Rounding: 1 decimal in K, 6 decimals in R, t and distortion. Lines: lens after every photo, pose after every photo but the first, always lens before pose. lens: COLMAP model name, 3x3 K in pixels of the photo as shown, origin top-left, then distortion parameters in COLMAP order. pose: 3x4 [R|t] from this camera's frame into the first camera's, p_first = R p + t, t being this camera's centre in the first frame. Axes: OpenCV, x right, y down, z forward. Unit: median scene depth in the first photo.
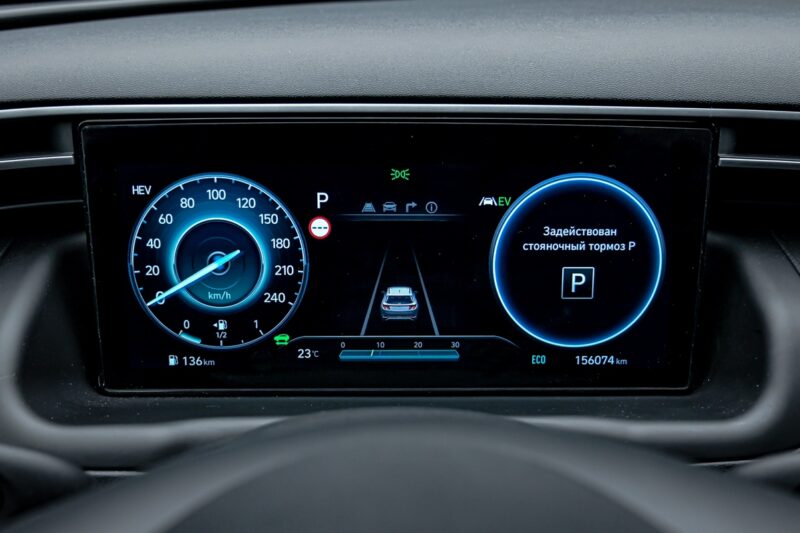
lens RADIAL K [[588.0, 0, 398.6], [0, 588.0, 267.8], [0, 0, 1]] dist [-0.004183, -0.001285]
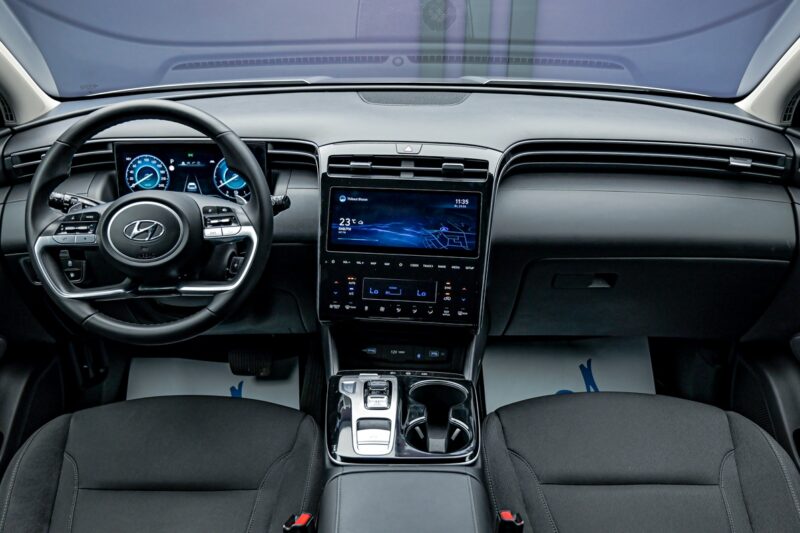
lens RADIAL K [[550.3, 0, 401.9], [0, 550.3, 264.0], [0, 0, 1]] dist [-0.003148, -0.000104]
pose [[0.999915, 0.001432, -0.012947, 1.529914], [-0.001250, 0.999900, 0.014075, 0.547645], [0.012966, -0.014057, 0.999817, -2.842936]]
